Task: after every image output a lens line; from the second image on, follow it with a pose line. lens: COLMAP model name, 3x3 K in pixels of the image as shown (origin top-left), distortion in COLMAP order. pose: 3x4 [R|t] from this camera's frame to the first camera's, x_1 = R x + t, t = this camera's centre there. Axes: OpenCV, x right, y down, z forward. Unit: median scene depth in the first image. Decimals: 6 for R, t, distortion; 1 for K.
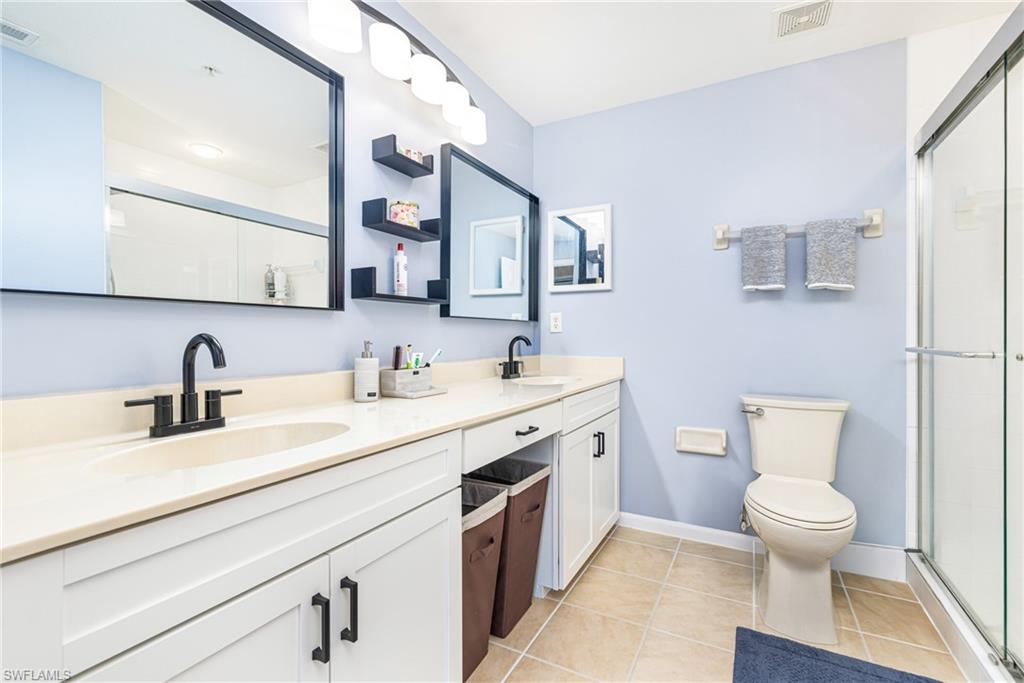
lens RADIAL K [[451.9, 0, 512.9], [0, 451.9, 336.1], [0, 0, 1]] dist [-0.000870, -0.000171]
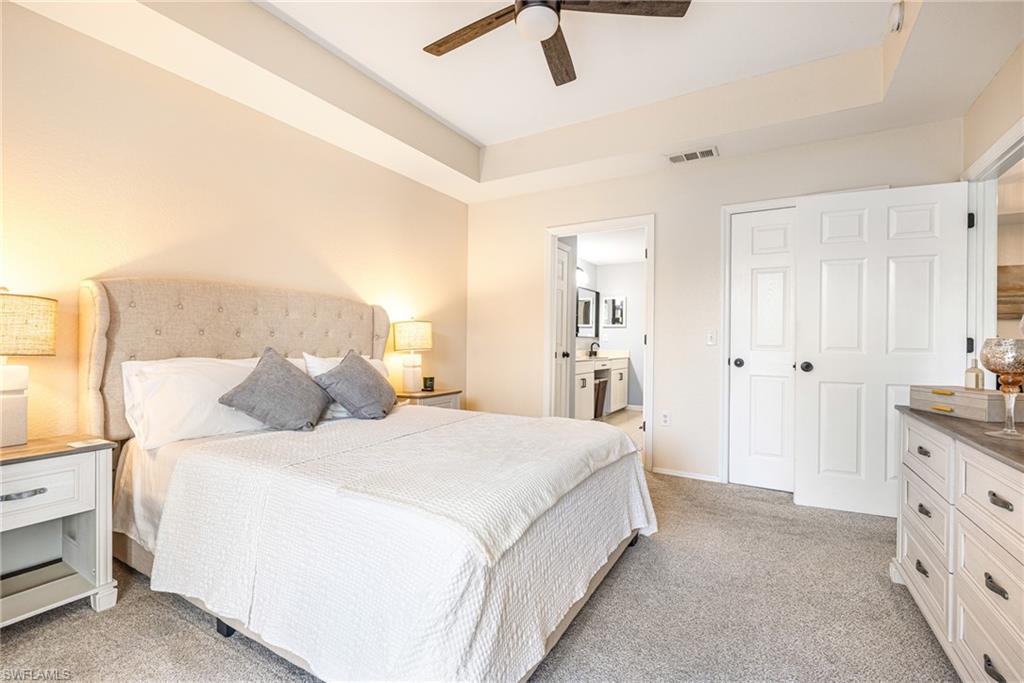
lens RADIAL K [[451.9, 0, 512.9], [0, 451.9, 336.1], [0, 0, 1]] dist [-0.000870, -0.000171]
pose [[0.999193, 0.011986, -0.038338, -0.377039], [-0.012259, 0.999901, -0.006881, -0.014568], [0.038252, 0.007345, 0.999241, -1.851008]]
